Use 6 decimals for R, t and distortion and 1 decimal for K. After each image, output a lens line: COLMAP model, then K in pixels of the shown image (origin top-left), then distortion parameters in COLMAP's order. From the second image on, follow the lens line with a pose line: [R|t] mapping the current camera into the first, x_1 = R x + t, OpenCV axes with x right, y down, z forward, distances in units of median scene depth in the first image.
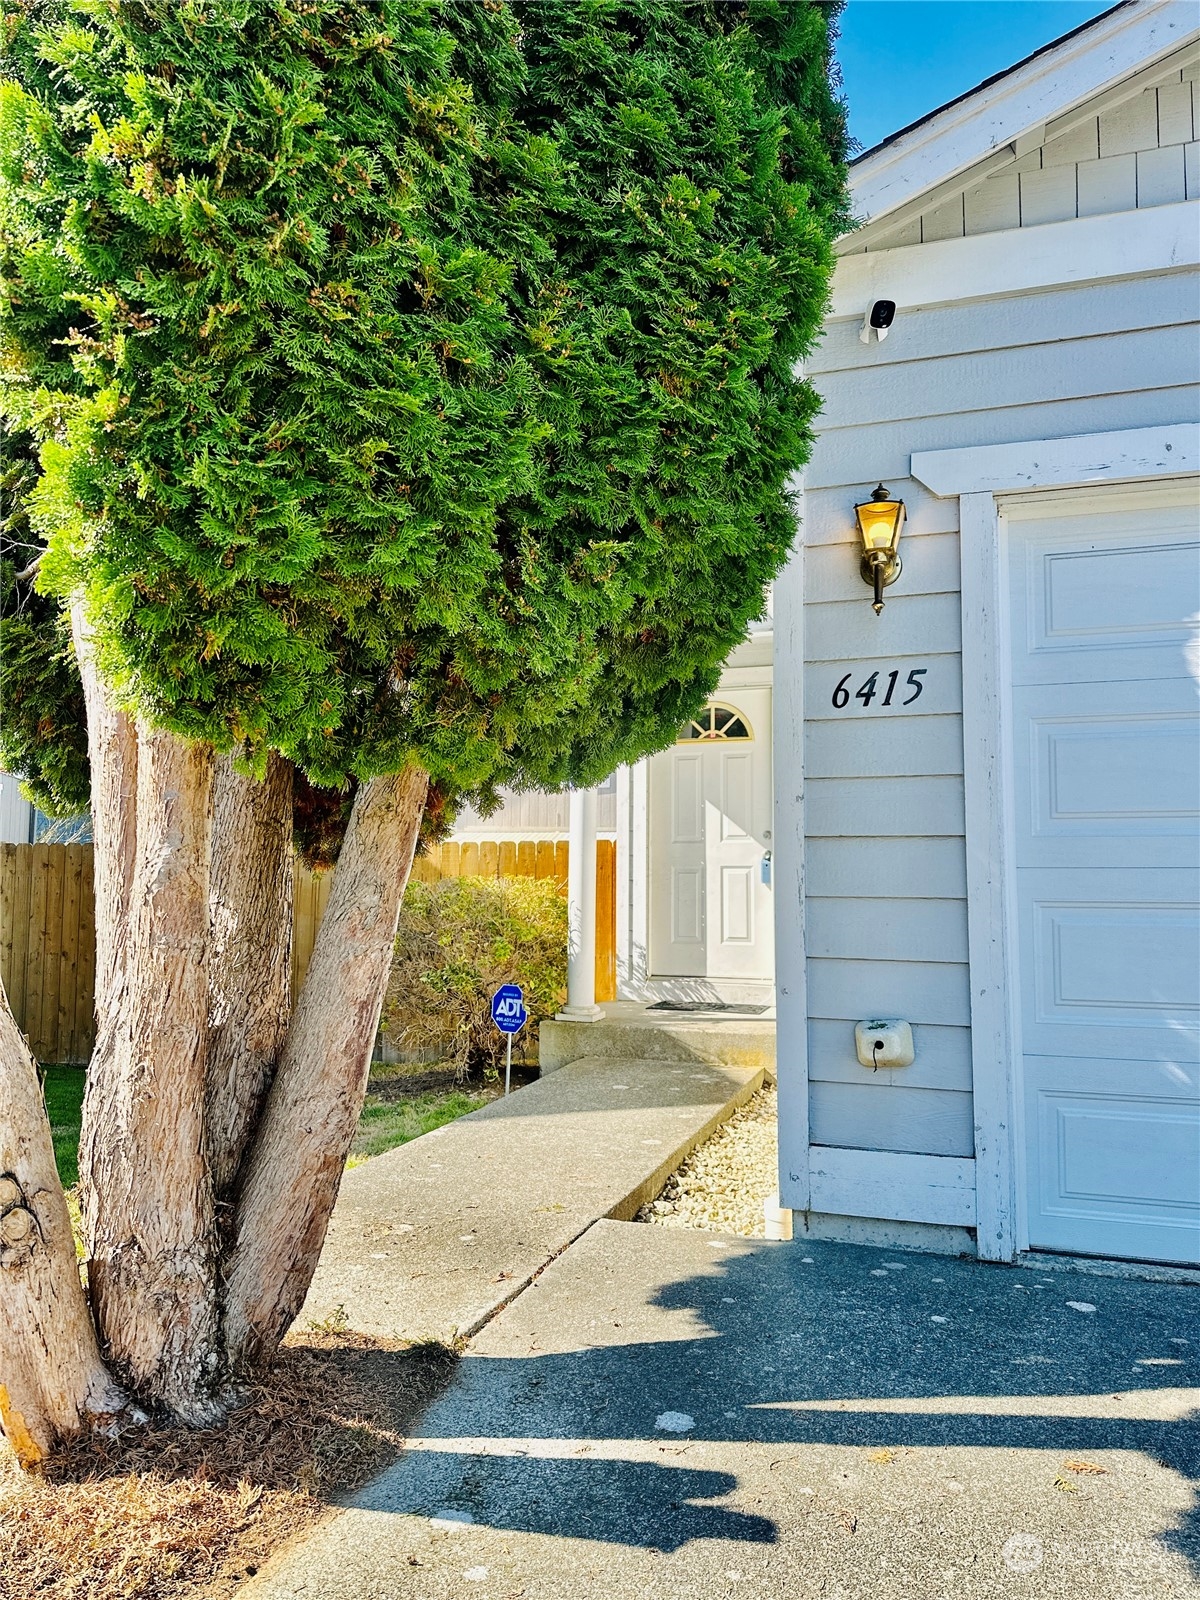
lens RADIAL K [[1106.1, 0, 600.0], [0, 1106.1, 800.0], [0, 0, 1]] dist [0.055251, -0.001438]
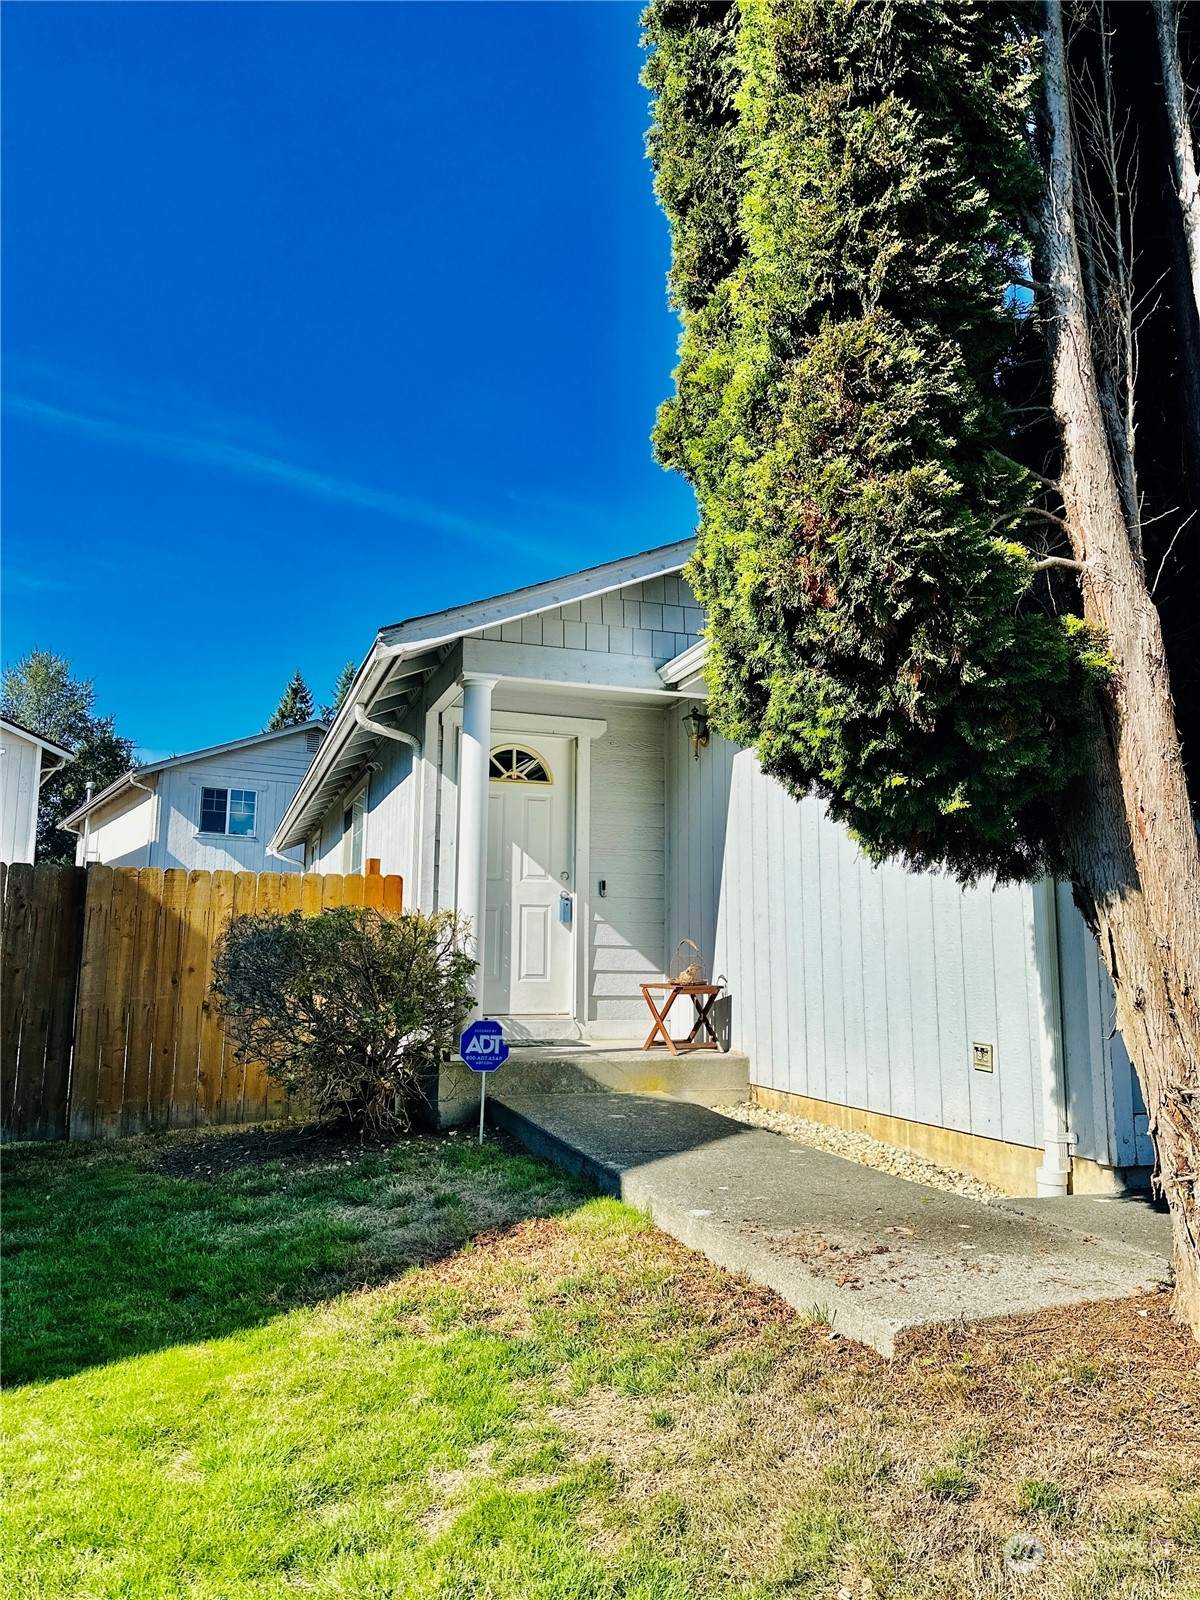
lens RADIAL K [[1106.1, 0, 600.0], [0, 1106.1, 800.0], [0, 0, 1]] dist [0.055251, -0.001438]
pose [[0.774813, 0.090451, 0.625687, -1.174252], [-0.056375, 0.995654, -0.074122, 0.085674], [-0.629672, 0.022157, 0.776545, 0.387843]]
